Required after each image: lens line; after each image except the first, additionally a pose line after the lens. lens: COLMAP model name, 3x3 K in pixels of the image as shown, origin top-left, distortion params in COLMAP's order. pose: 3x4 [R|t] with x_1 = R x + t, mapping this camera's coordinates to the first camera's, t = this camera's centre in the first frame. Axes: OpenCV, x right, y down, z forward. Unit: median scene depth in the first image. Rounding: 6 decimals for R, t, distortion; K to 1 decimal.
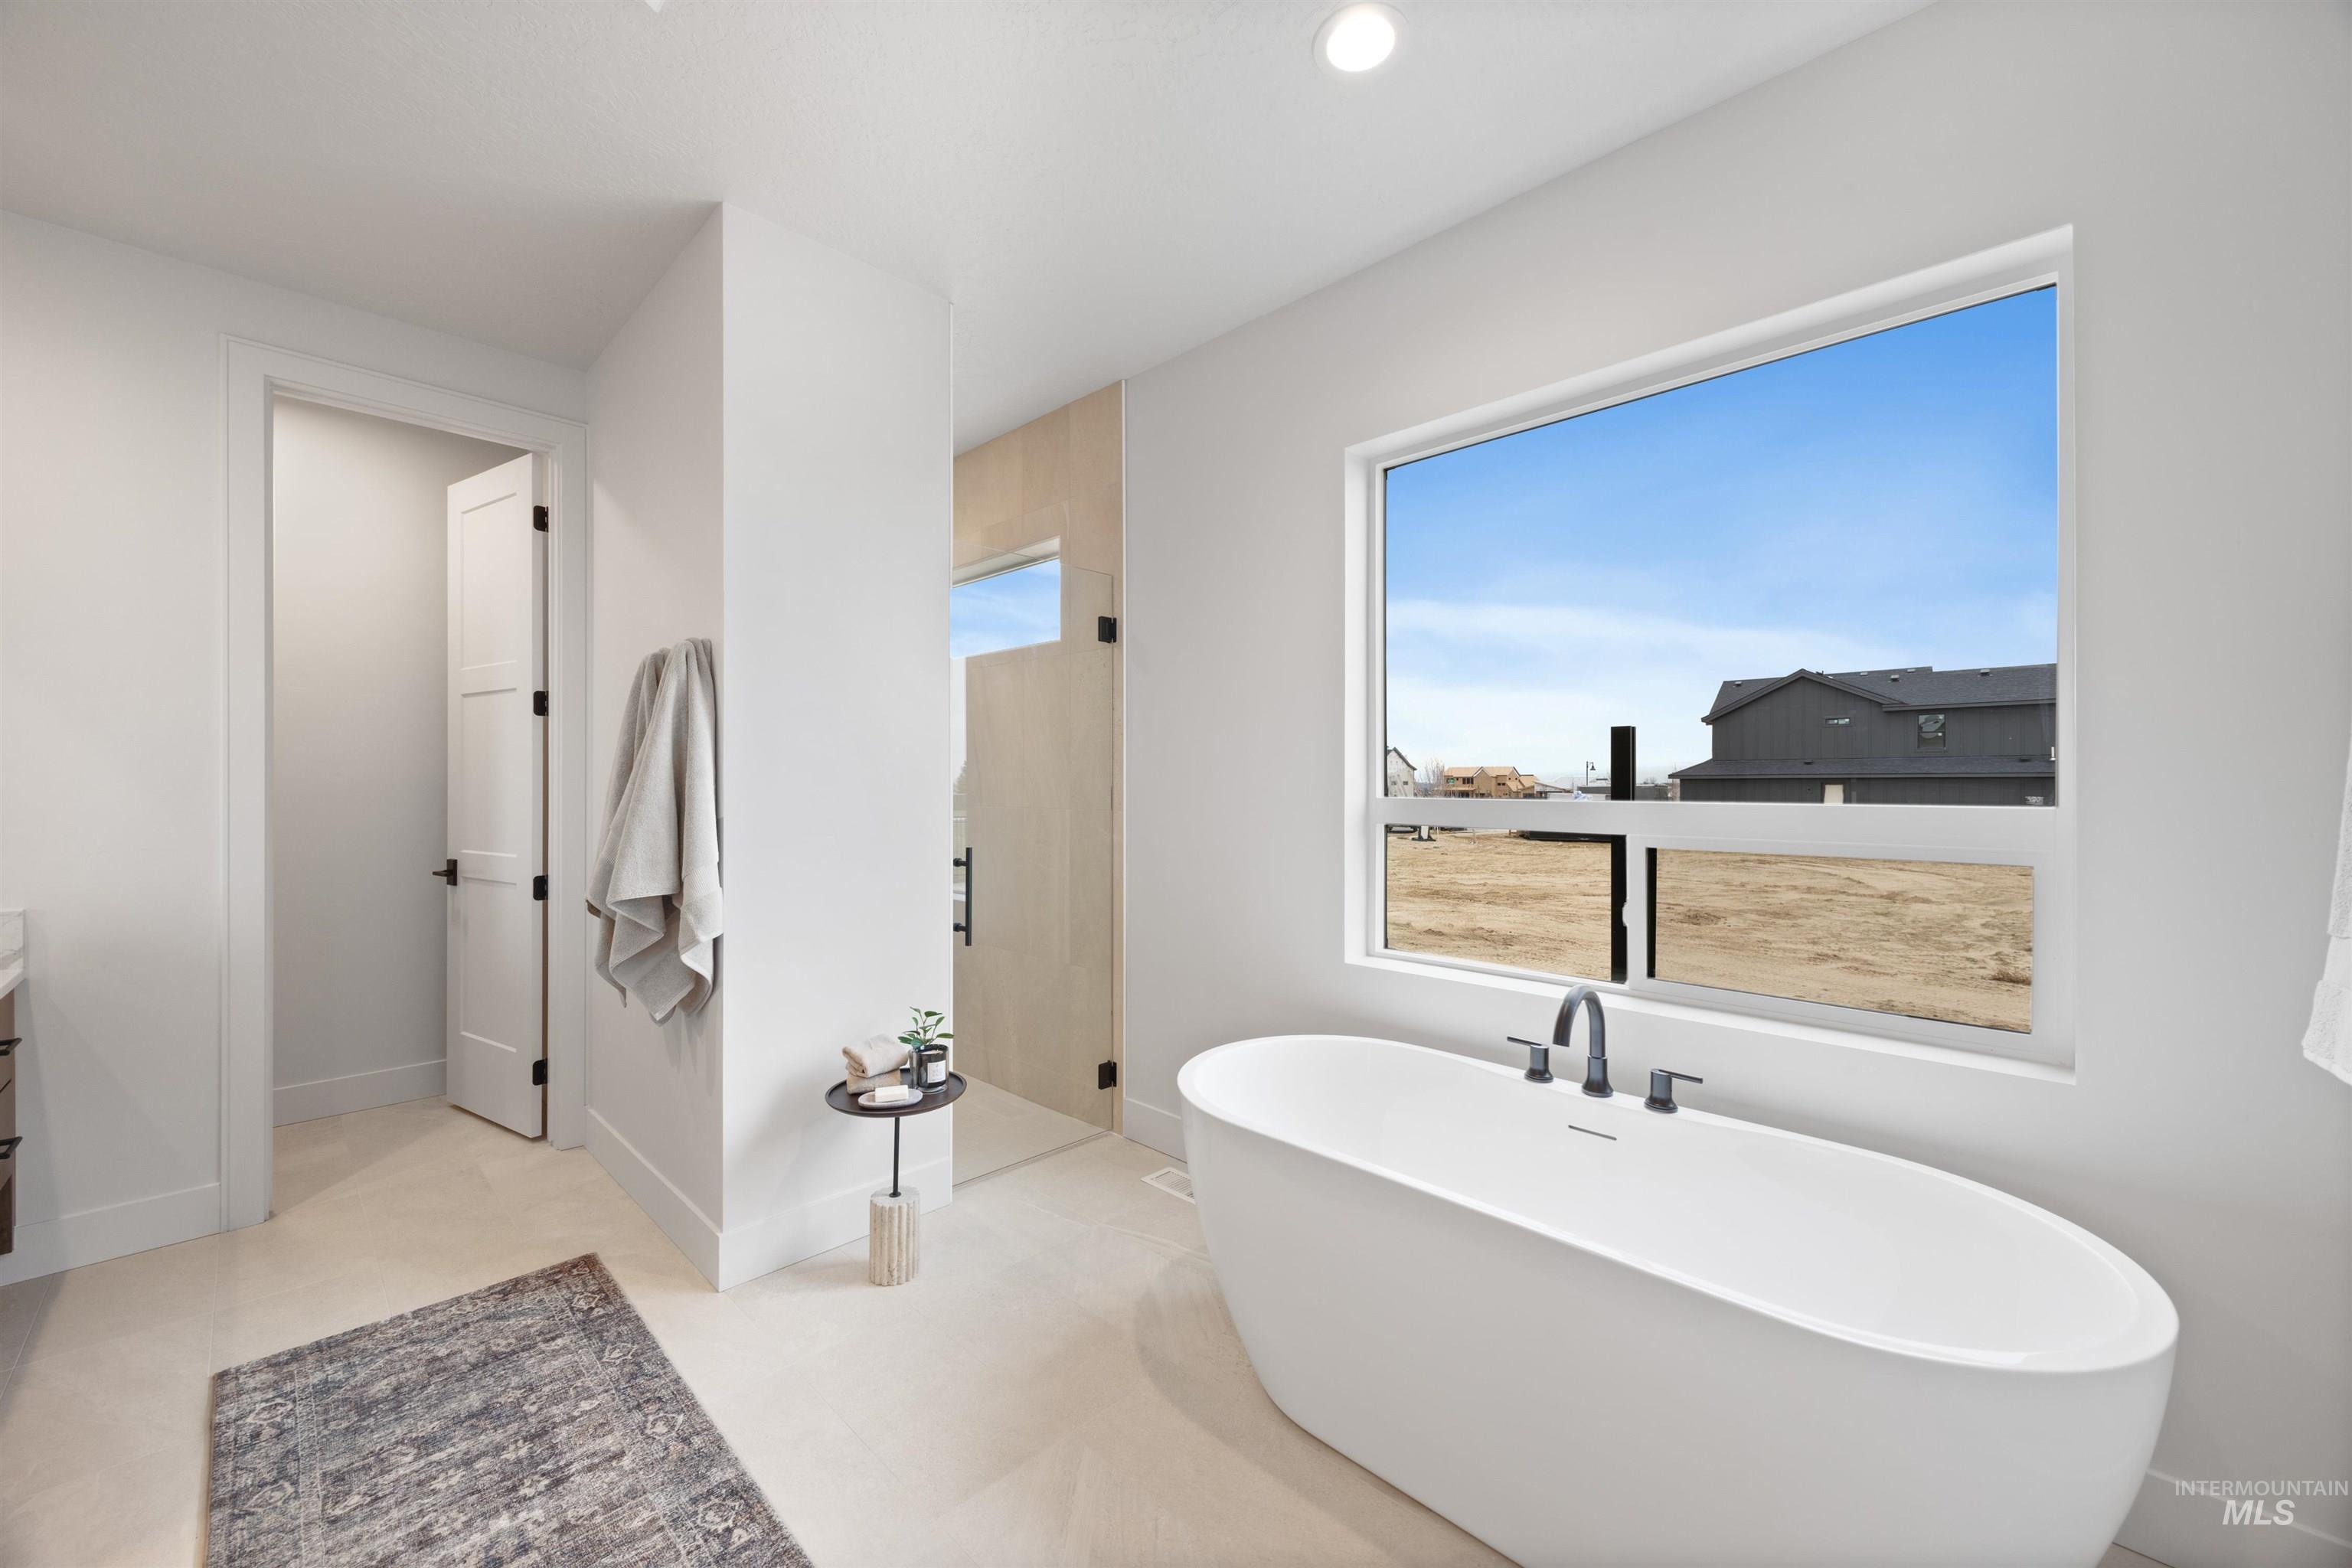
lens RADIAL K [[898.4, 0, 1158.8], [0, 898.4, 784.4], [0, 0, 1]] dist [-0.001097, 0.000236]
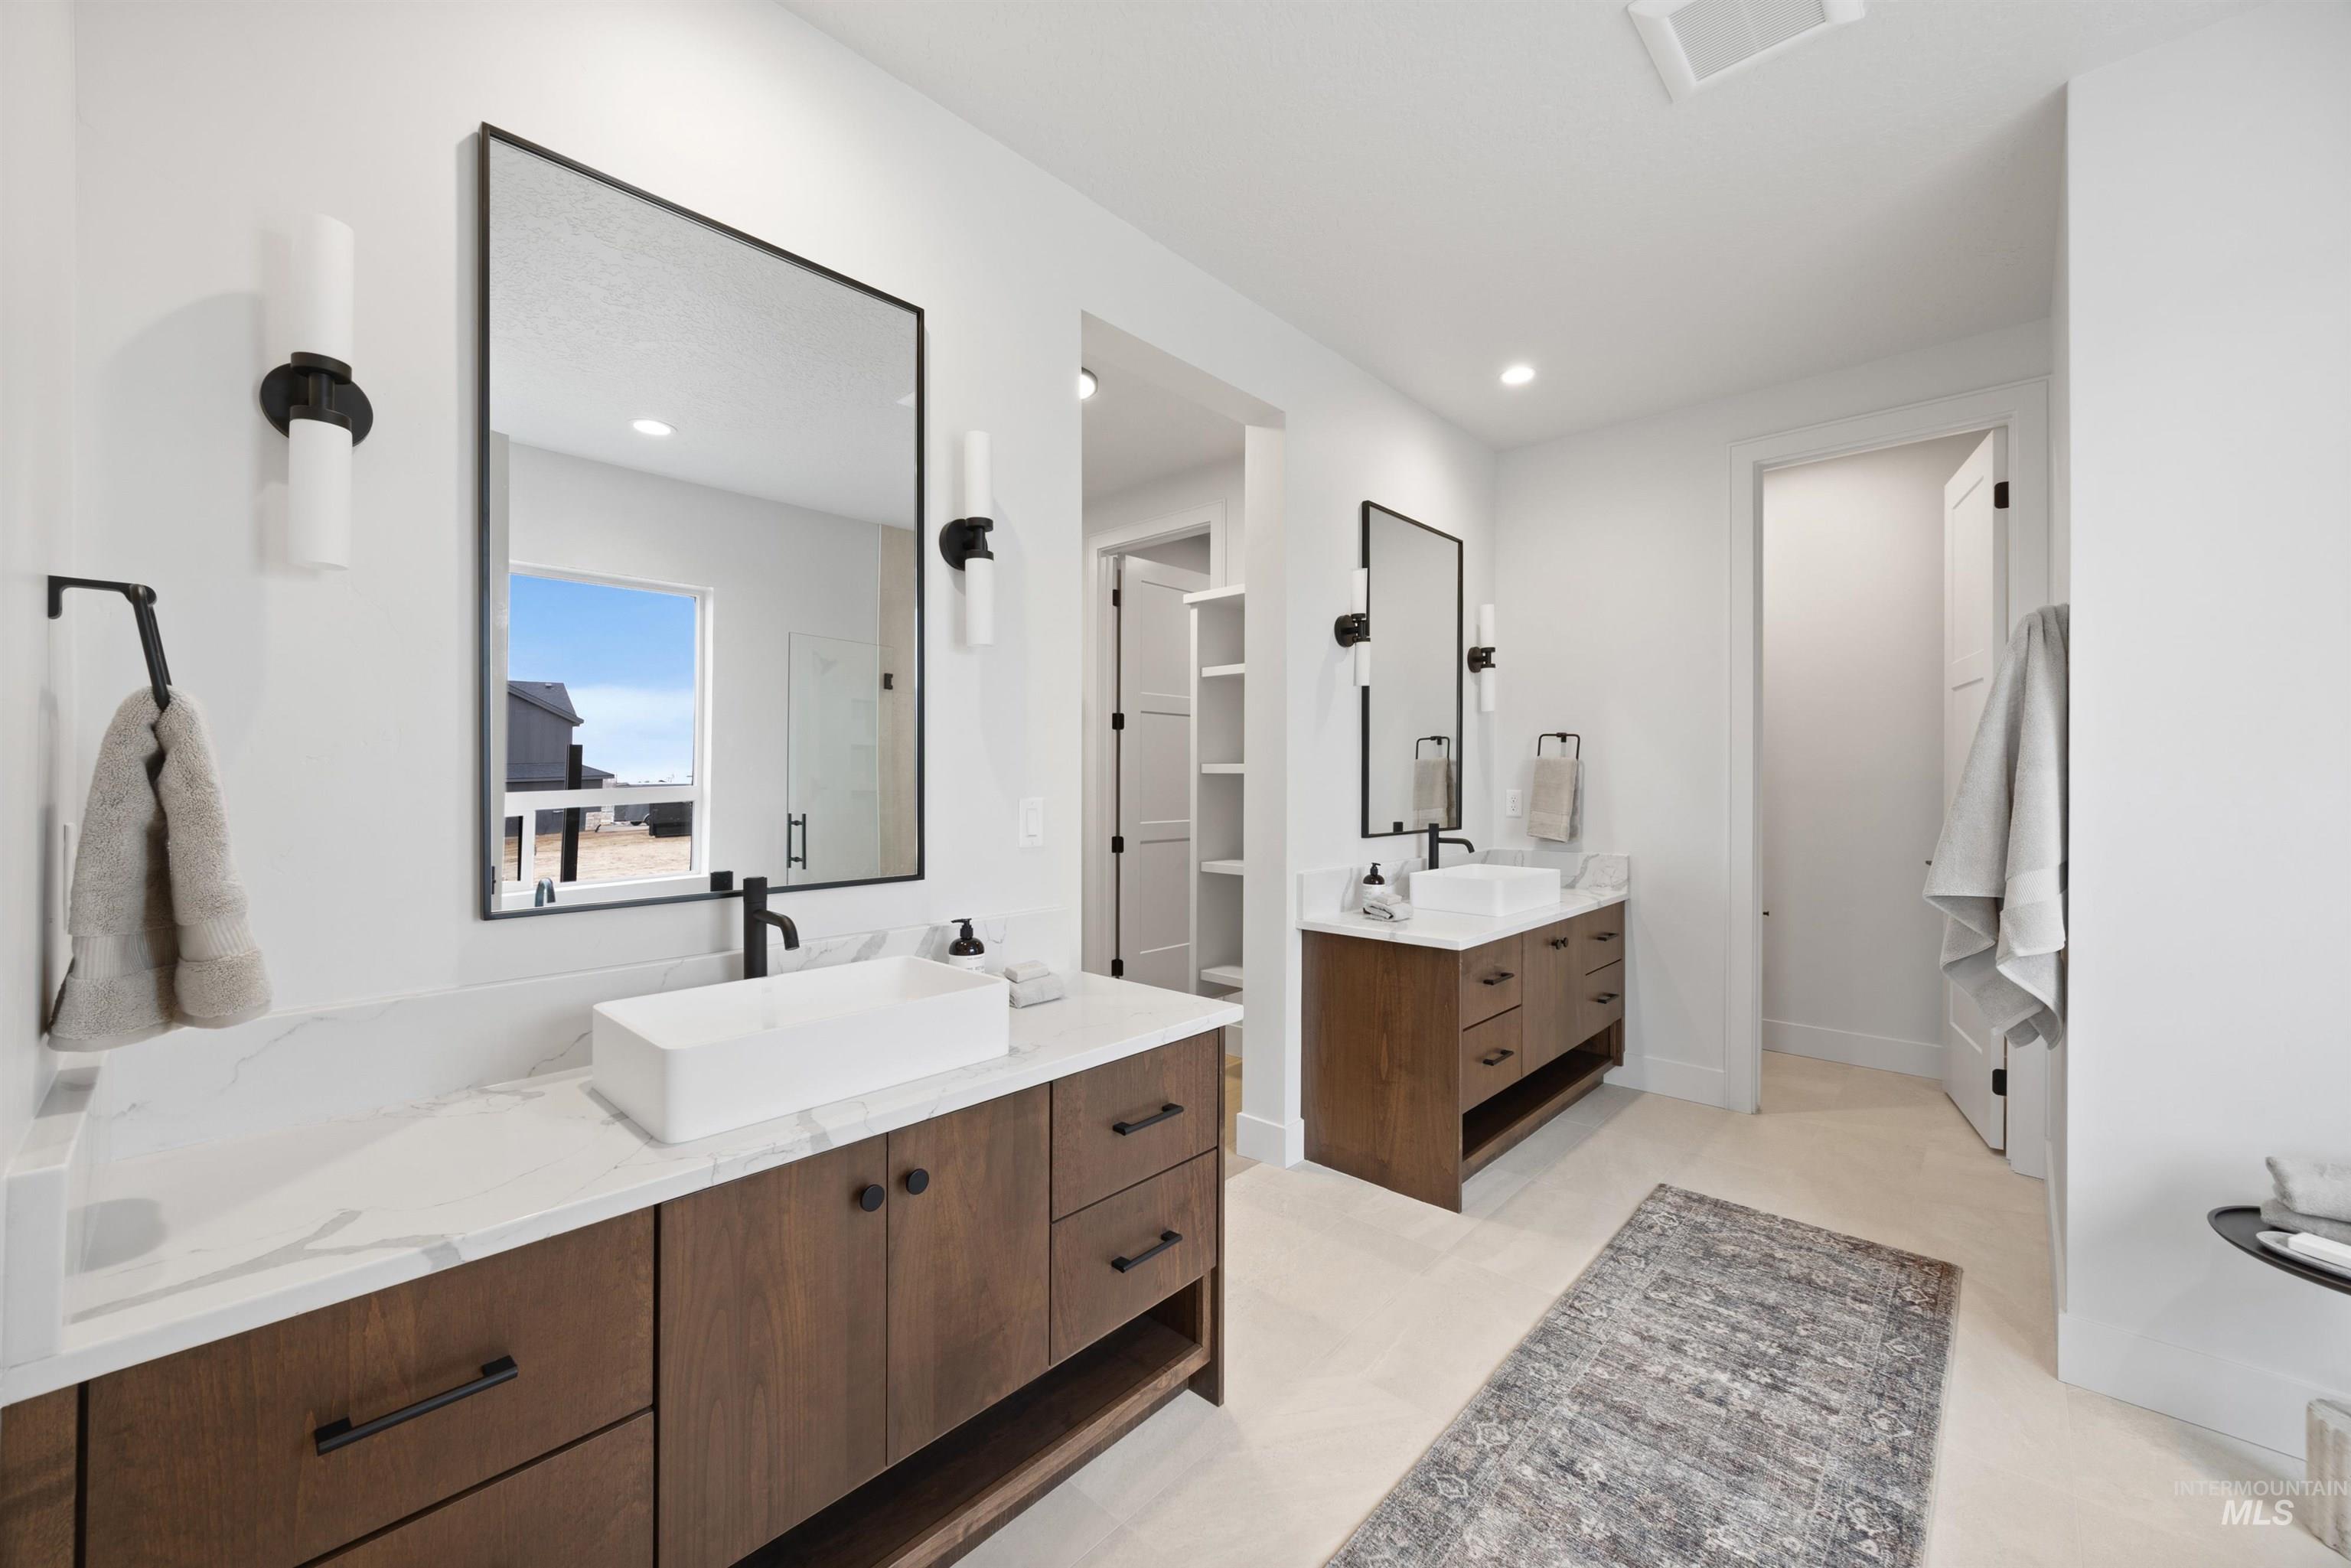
lens RADIAL K [[898.0, 0, 1177.7], [0, 898.0, 778.1], [0, 0, 1]] dist [-0.001097, 0.000236]
pose [[0.044387, 0.002239, -0.999012, 0.365919], [-0.004105, 0.999989, 0.002059, 0.004691], [0.999006, 0.004010, 0.044396, 0.160502]]
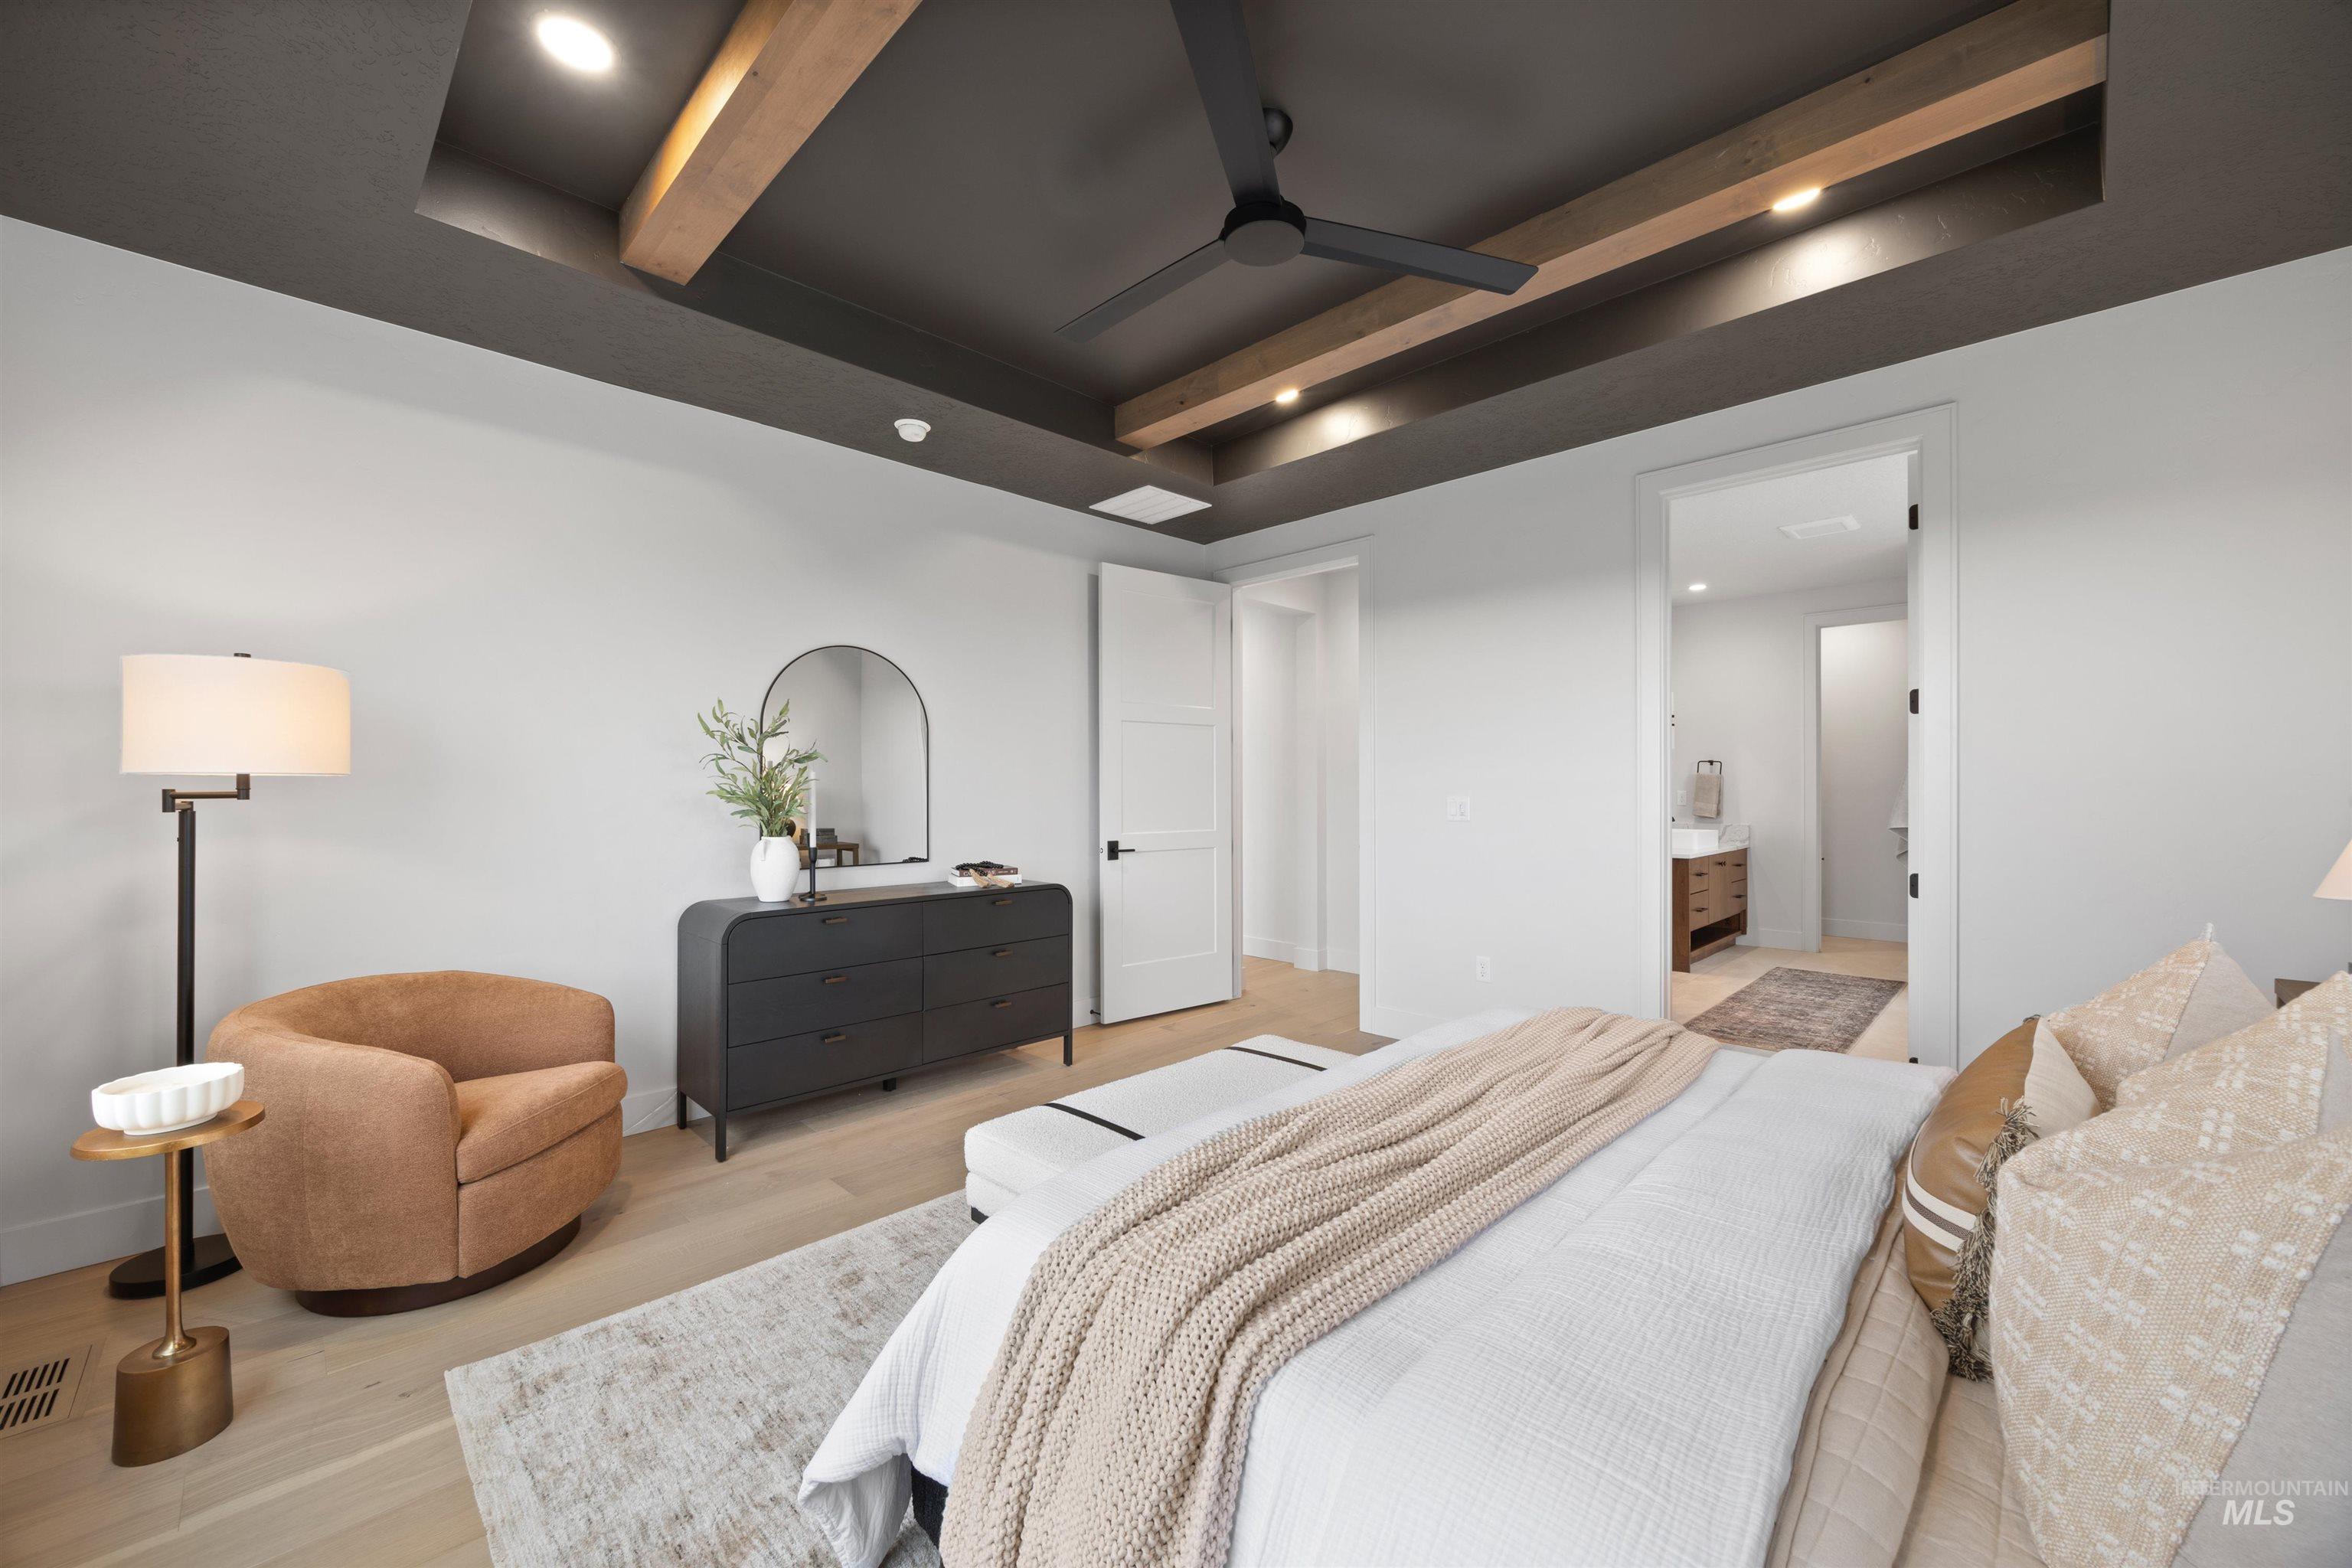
lens RADIAL K [[898.4, 0, 1181.4], [0, 898.4, 782.8], [0, 0, 1]] dist [-0.001097, 0.000236]
pose [[0.012341, 0.004113, -0.999915, 2.088140], [0.003060, 0.999987, 0.004152, -0.021911], [0.999919, -0.003111, 0.012328, -1.121392]]
